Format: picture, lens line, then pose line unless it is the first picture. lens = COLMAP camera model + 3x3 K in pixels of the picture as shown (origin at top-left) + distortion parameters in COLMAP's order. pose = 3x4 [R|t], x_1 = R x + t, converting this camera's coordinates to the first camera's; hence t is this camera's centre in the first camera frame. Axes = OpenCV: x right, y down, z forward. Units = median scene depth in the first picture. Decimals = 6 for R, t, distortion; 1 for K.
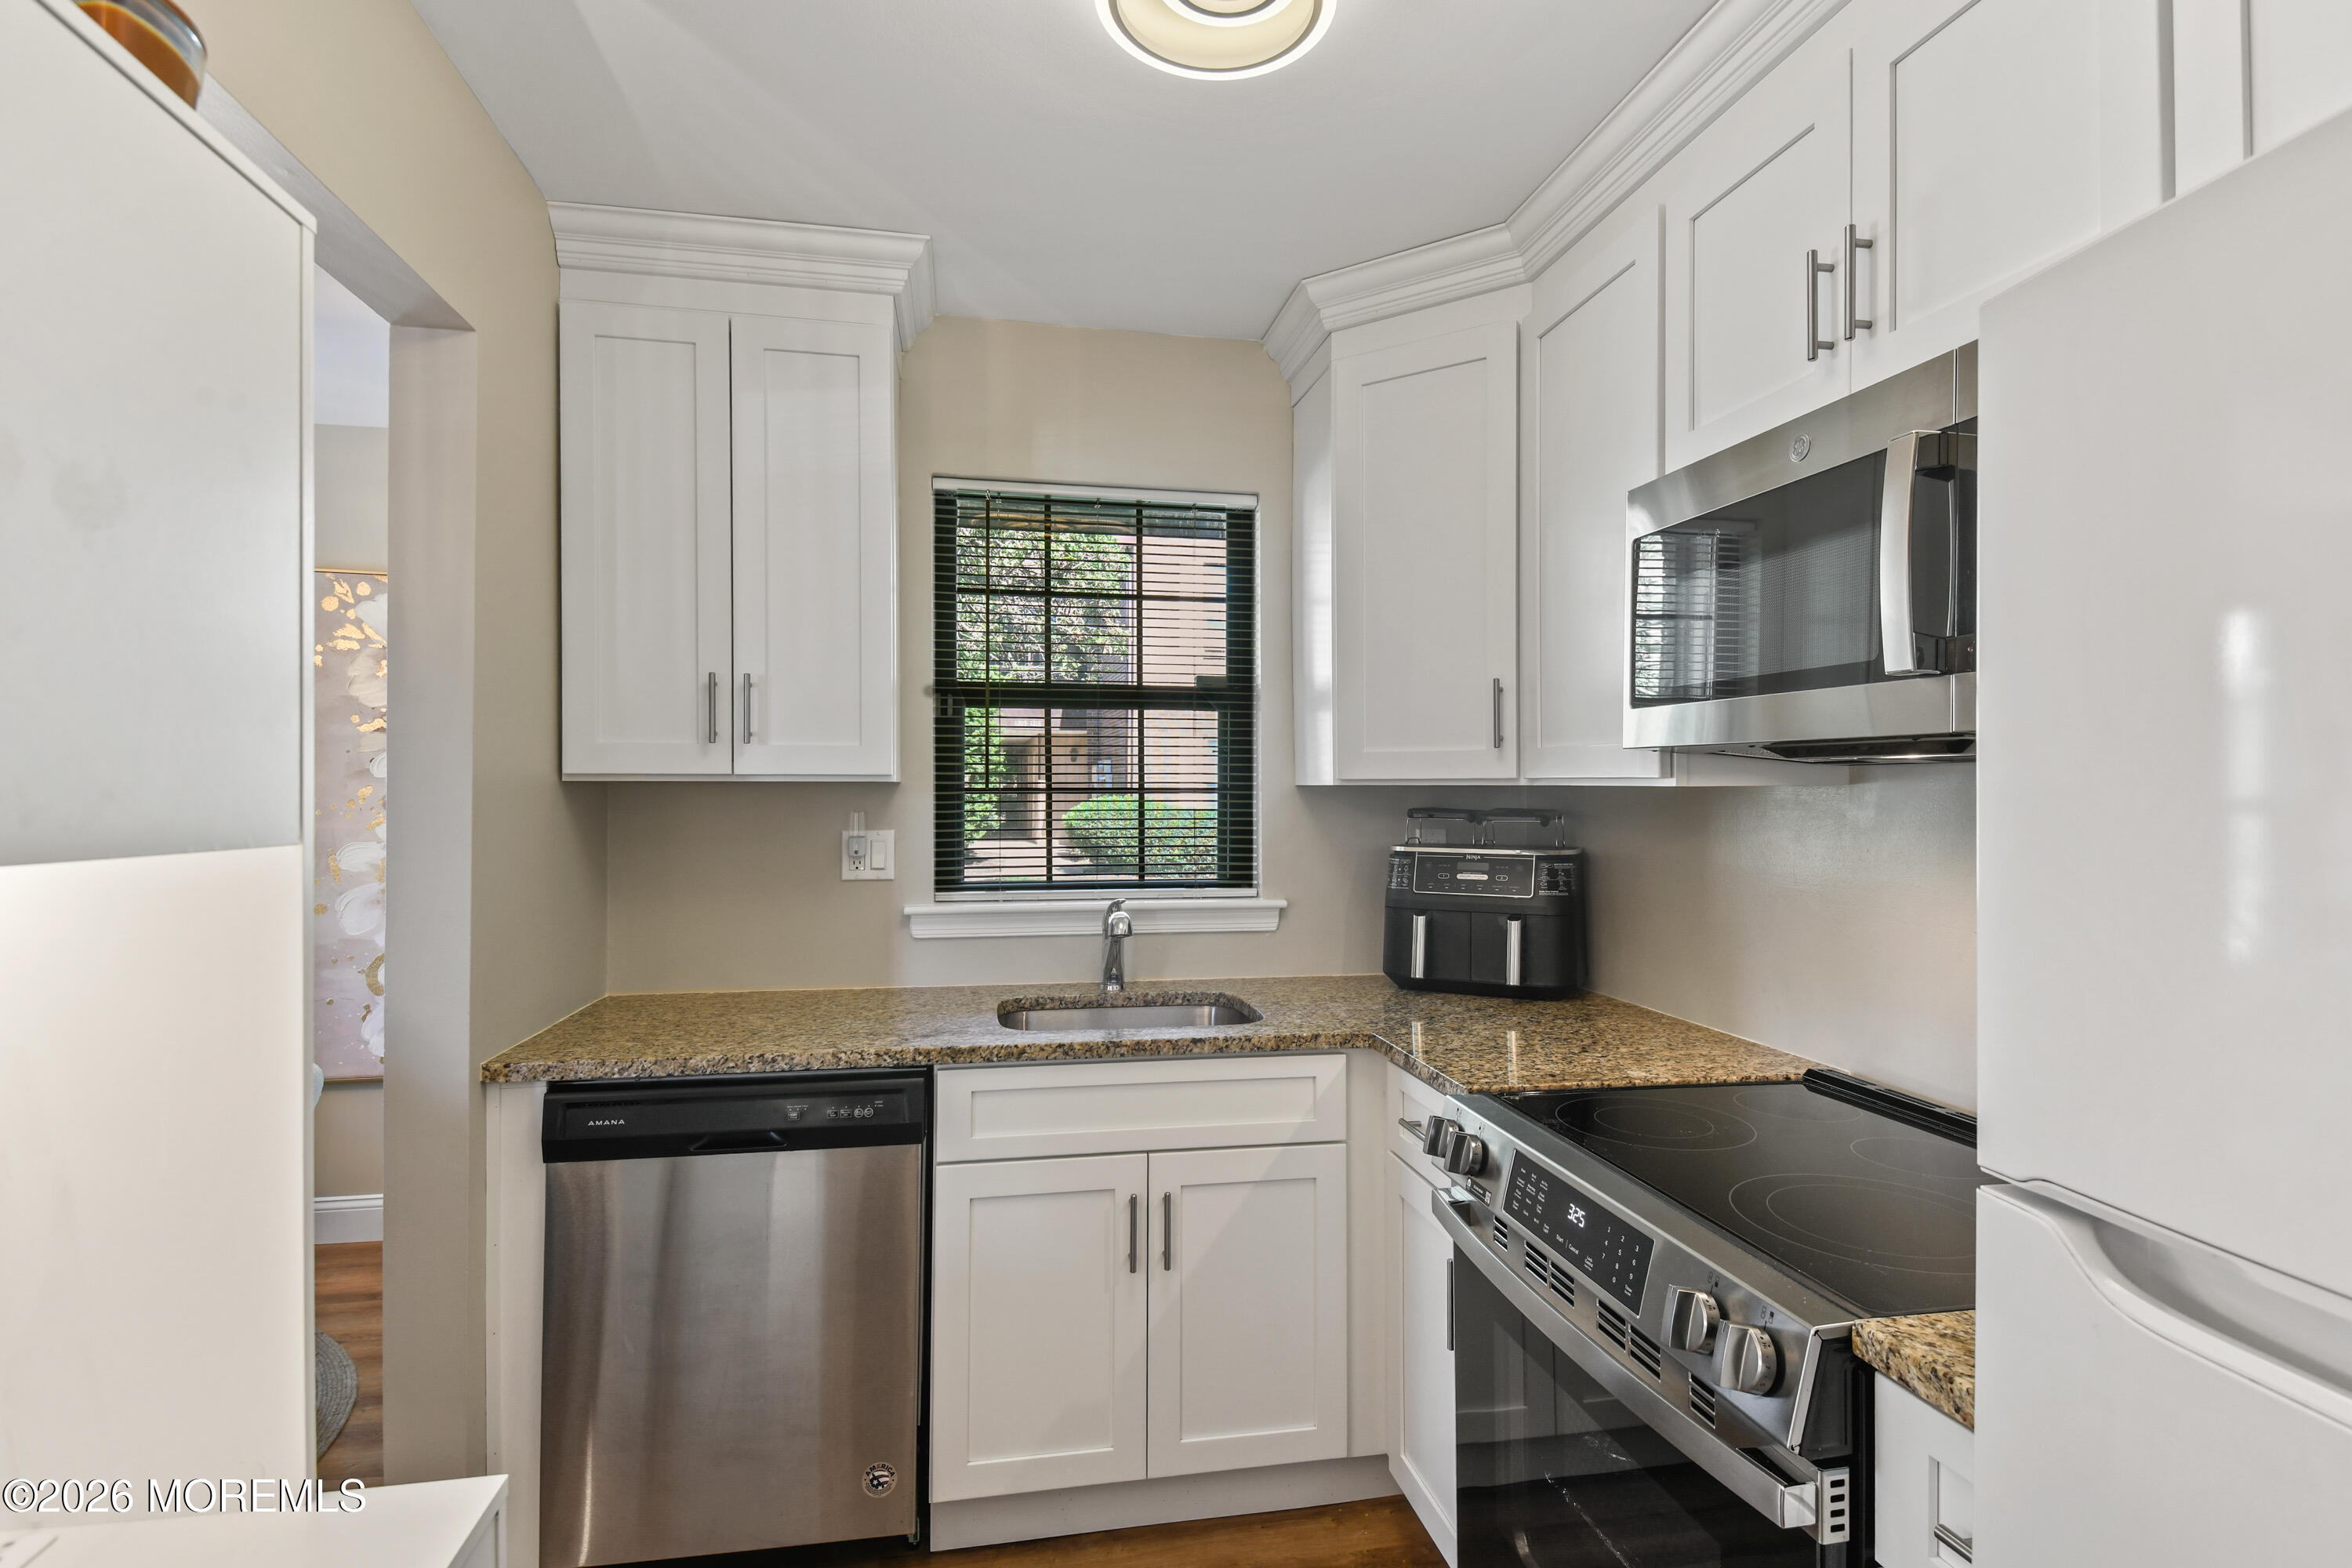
lens RADIAL K [[1170.3, 0, 1186.7], [0, 1170.3, 782.7], [0, 0, 1]] dist [0.001291, -0.002471]
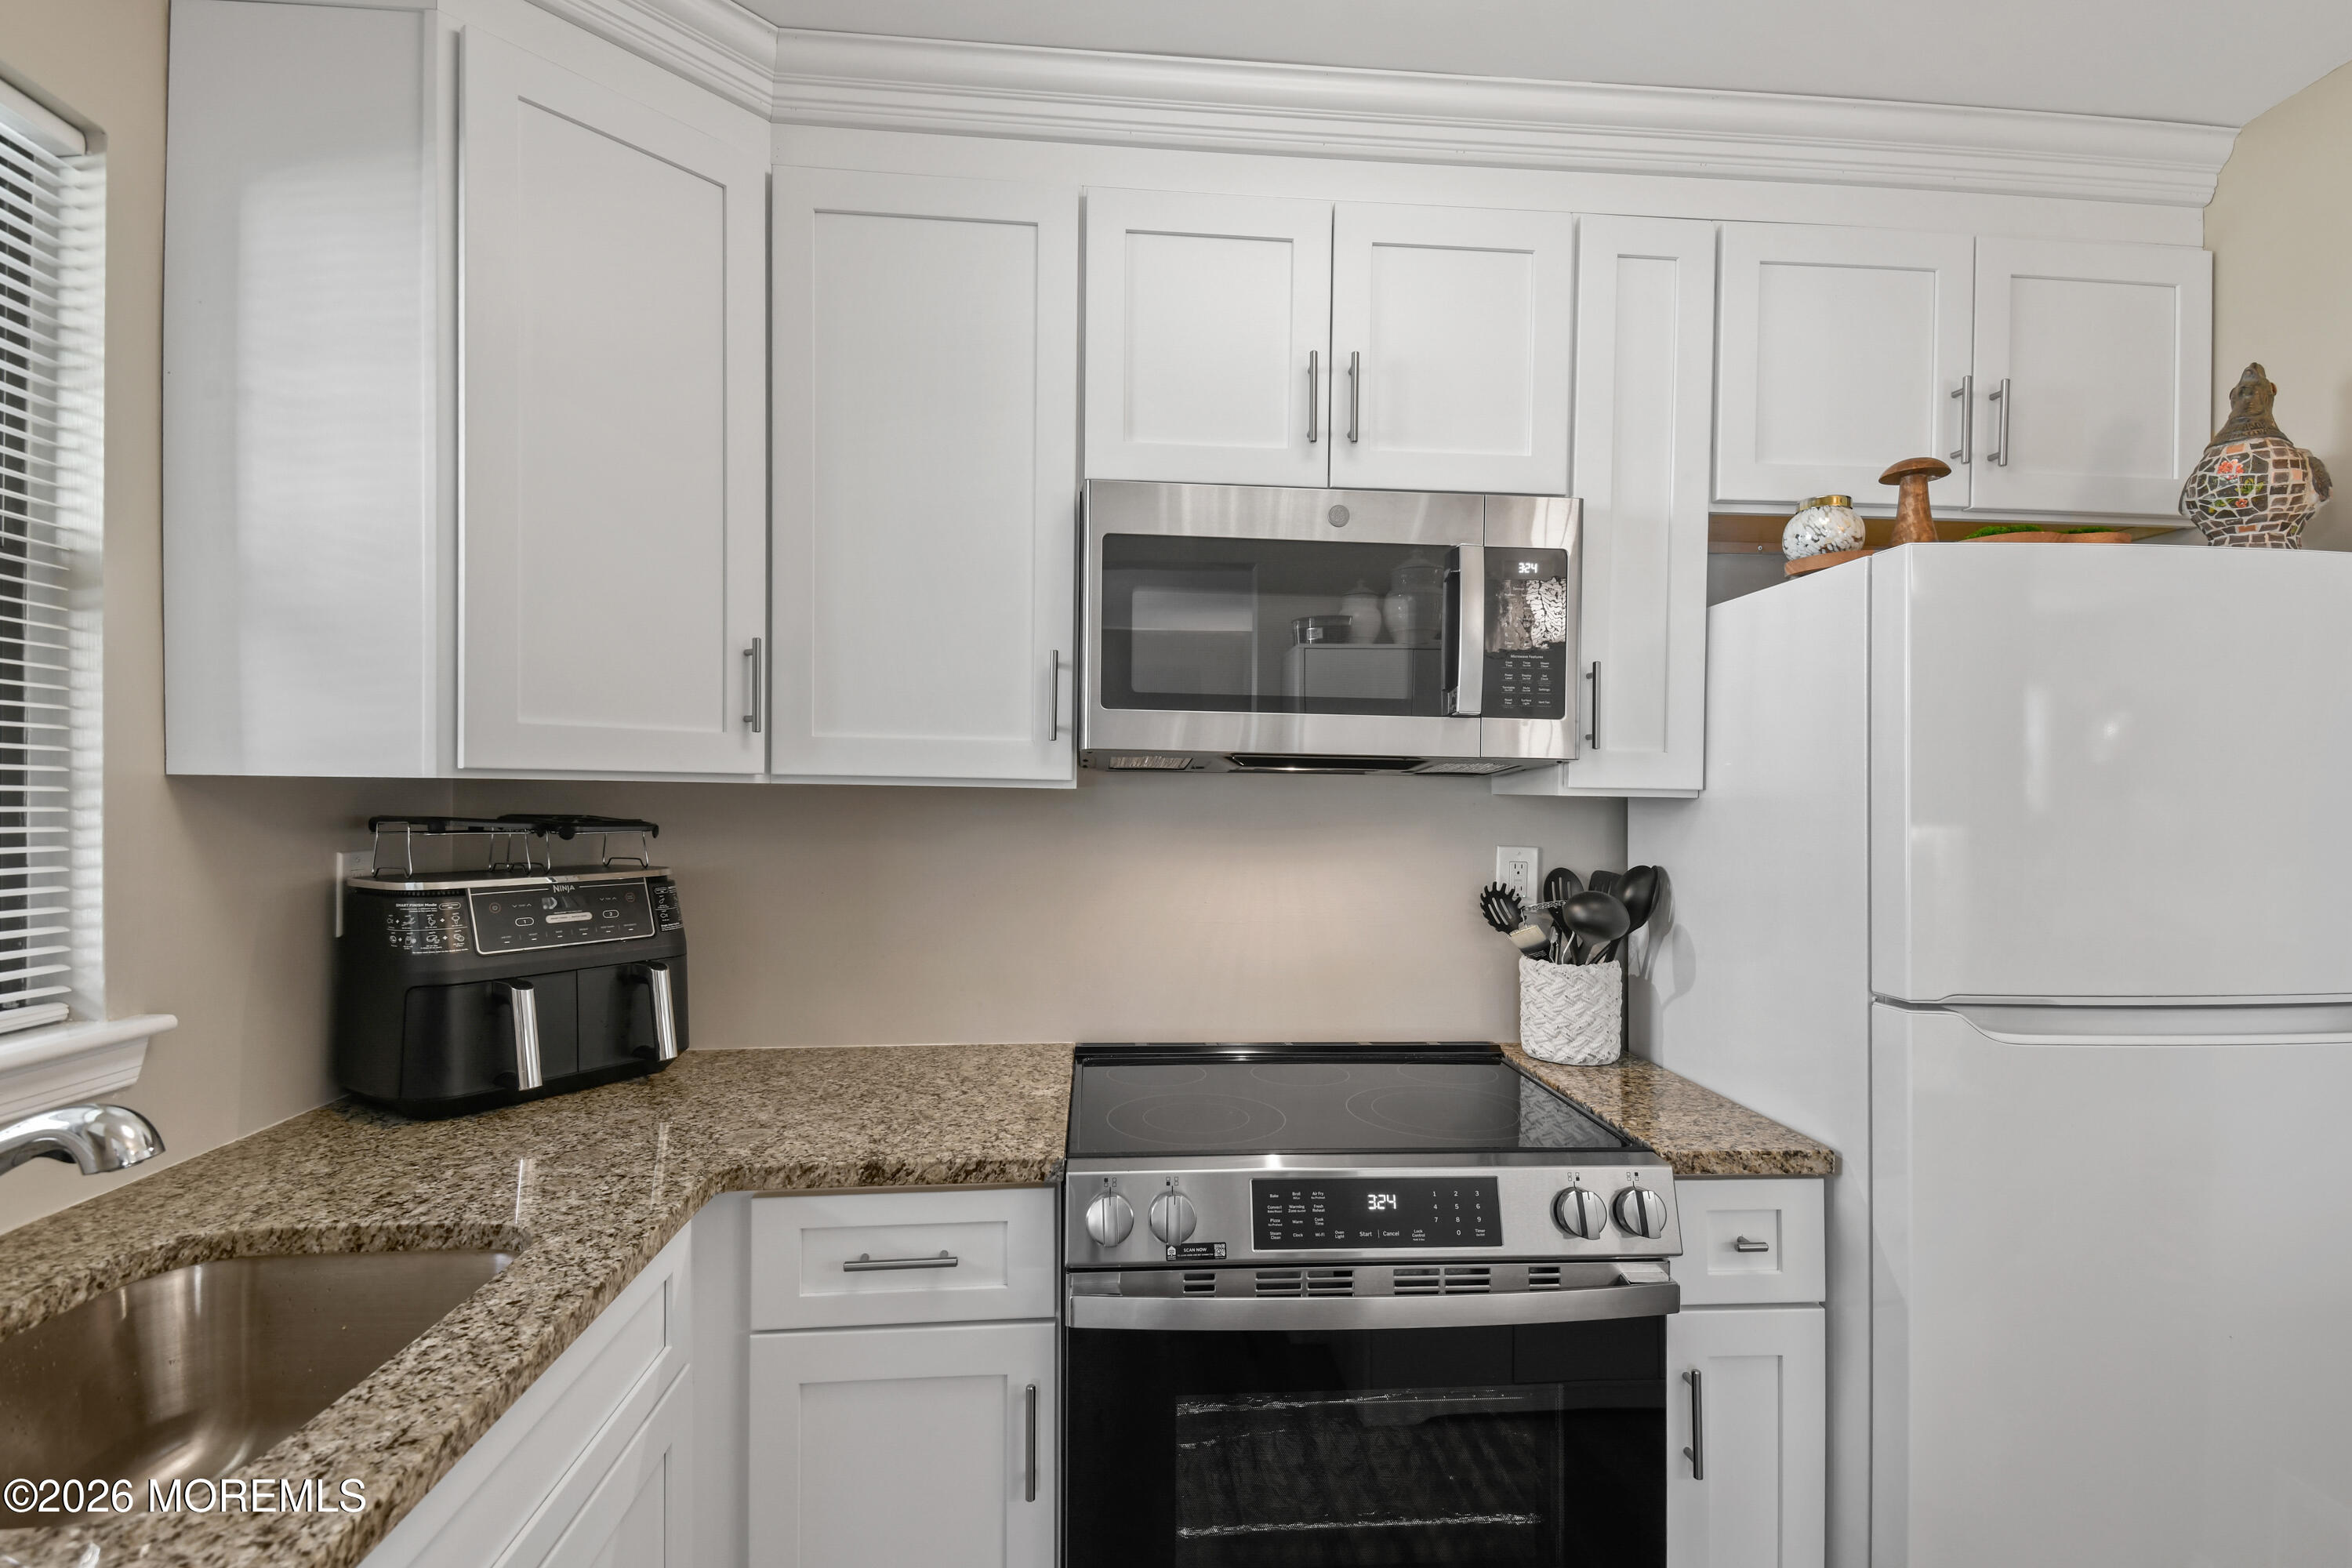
lens RADIAL K [[1170.3, 0, 1190.0], [0, 1170.3, 797.5], [0, 0, 1]] dist [0.001291, -0.002471]
pose [[0.099559, -0.007904, 0.995000, -0.443369], [-0.014833, 0.999846, 0.009426, -0.000609], [-0.994921, -0.015697, 0.099426, 0.654488]]
